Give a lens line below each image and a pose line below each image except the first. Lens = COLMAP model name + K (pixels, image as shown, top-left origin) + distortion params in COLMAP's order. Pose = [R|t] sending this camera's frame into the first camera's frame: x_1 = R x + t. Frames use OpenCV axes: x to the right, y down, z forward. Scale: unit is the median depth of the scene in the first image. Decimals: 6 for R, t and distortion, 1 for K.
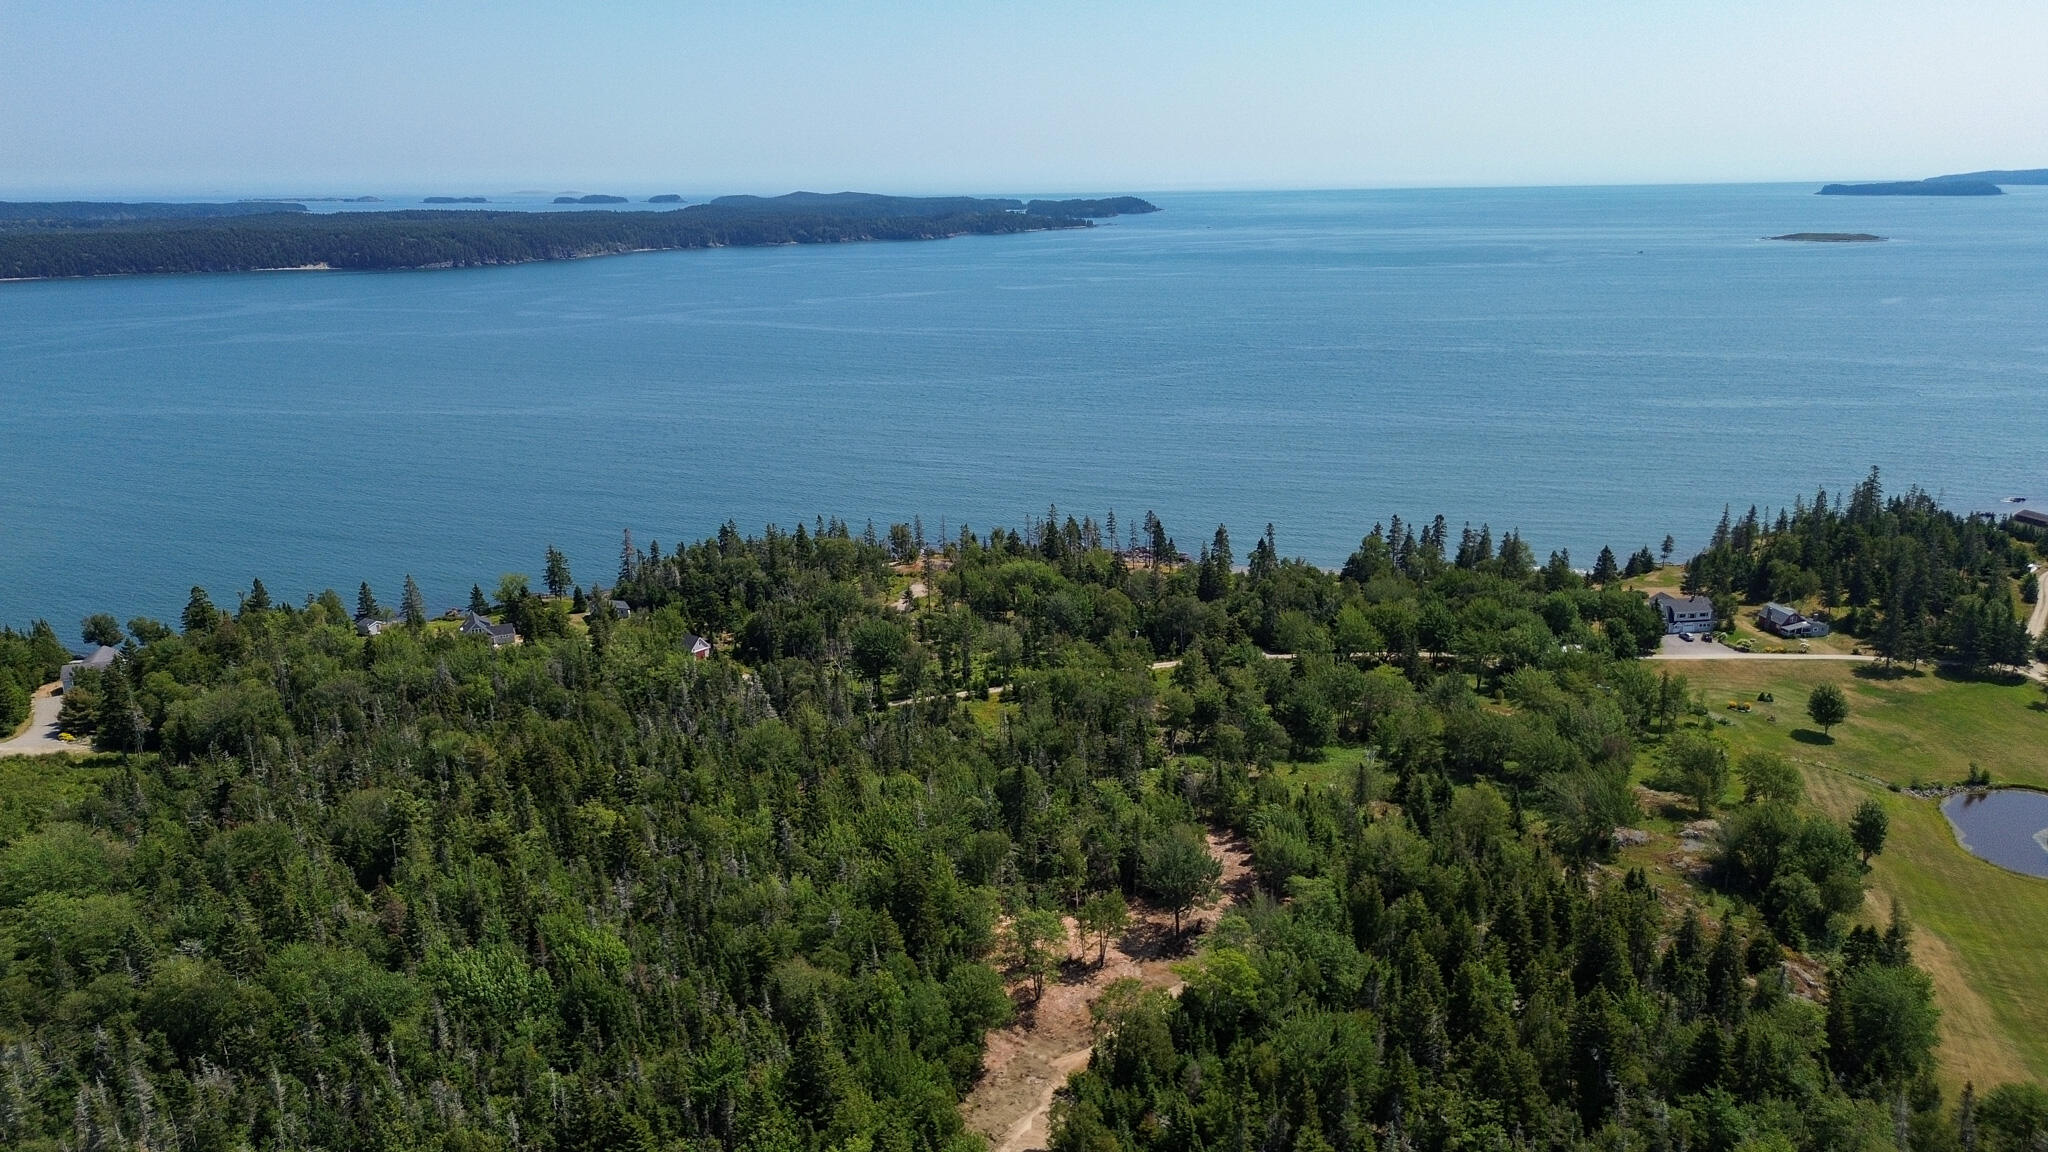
lens RADIAL K [[1449.8, 0, 1027.1], [0, 1449.8, 569.0], [0, 0, 1]] dist [0.073662, -0.077051]
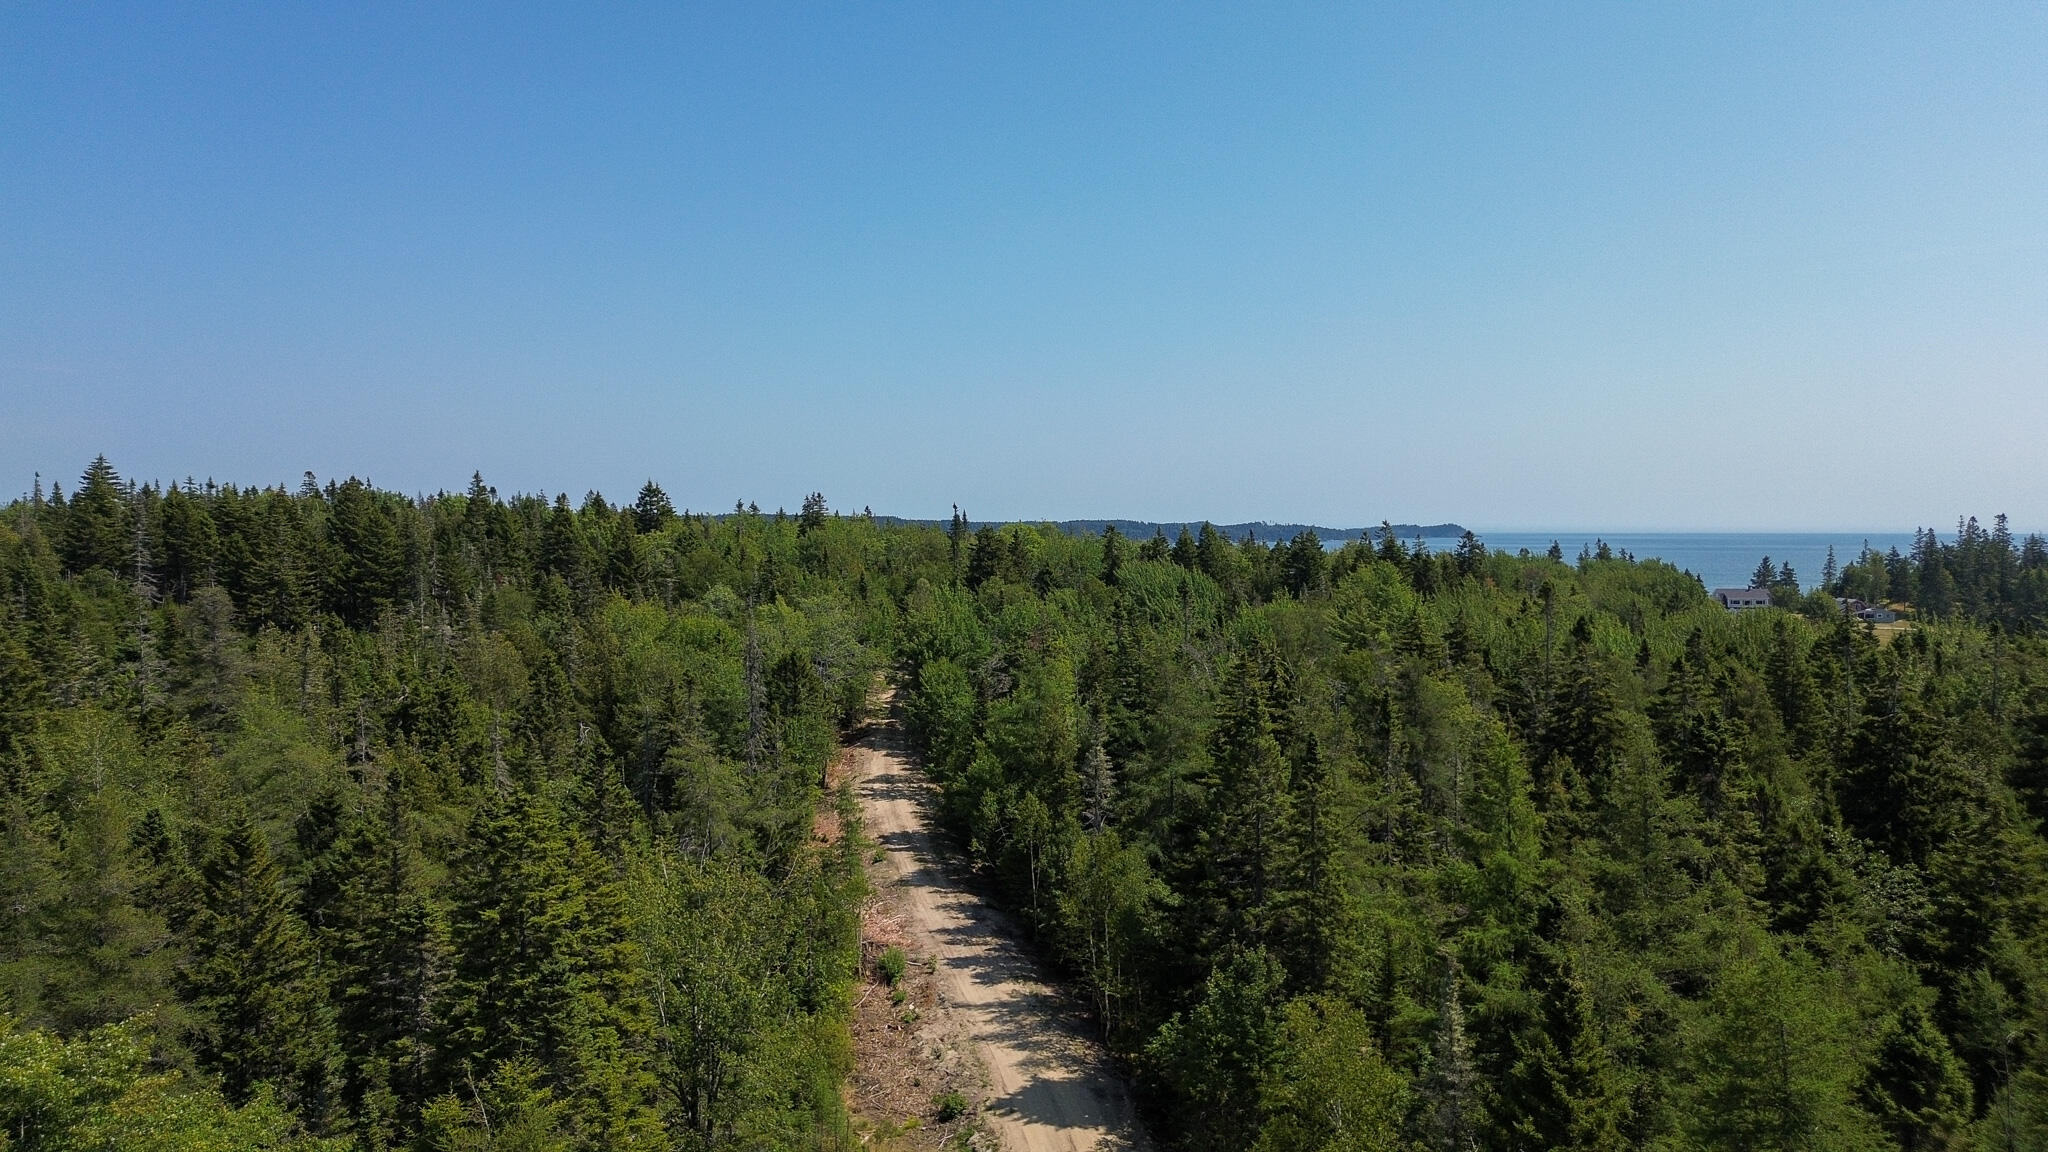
lens RADIAL K [[1453.0, 0, 1034.8], [0, 1453.0, 575.5], [0, 0, 1]] dist [0.064400, -0.072536]
pose [[0.975232, 0.021633, -0.220124, 0.250066], [-0.071320, 0.972805, -0.220371, 0.343965], [0.209371, 0.230612, 0.950254, -0.085430]]
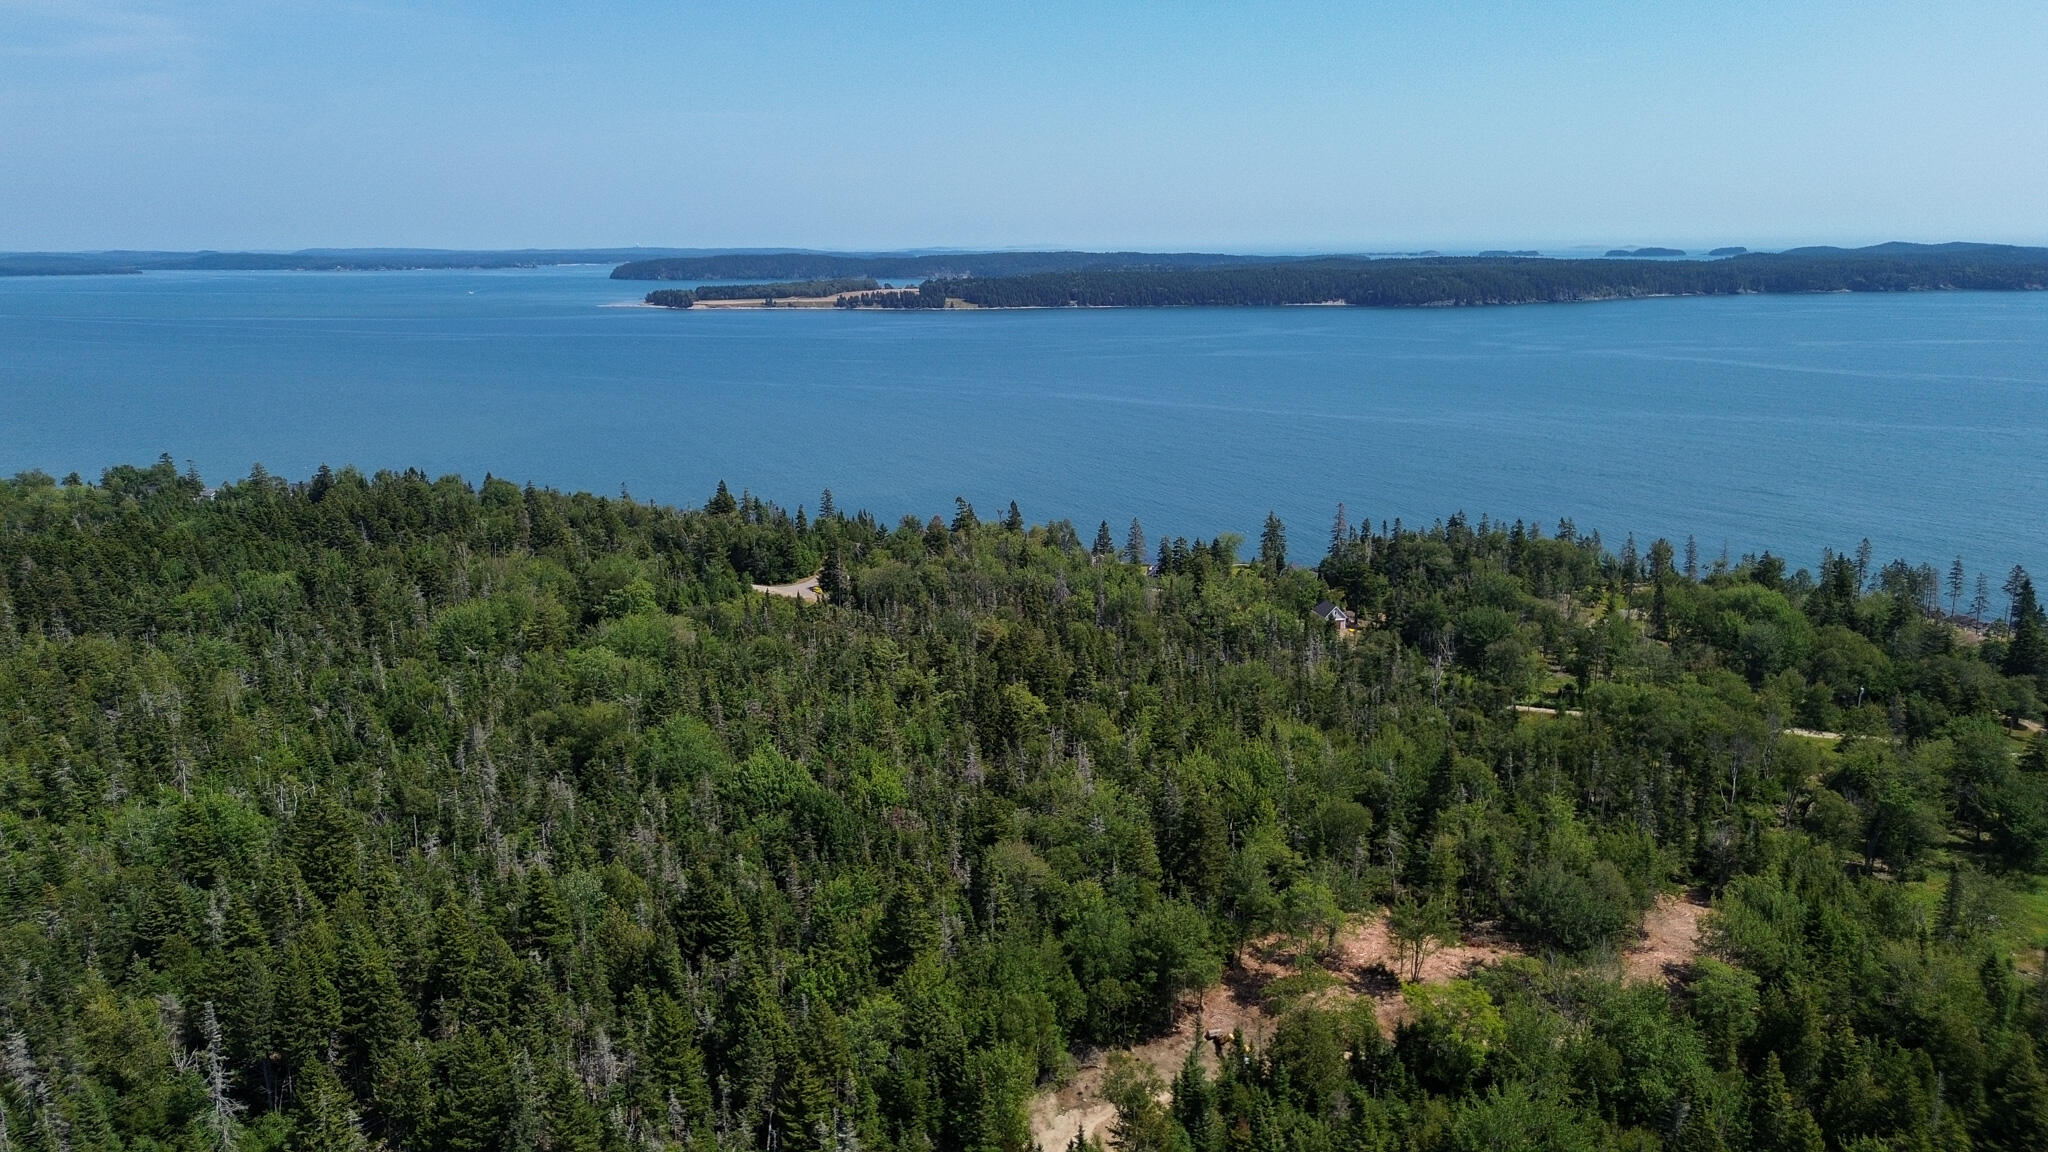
lens RADIAL K [[1449.8, 0, 1027.1], [0, 1449.8, 569.0], [0, 0, 1]] dist [0.073662, -0.077051]
pose [[0.776488, 0.141436, -0.614054, 0.236202], [-0.164103, 0.986248, 0.019653, 0.044659], [0.608389, 0.085508, 0.789019, 0.151192]]
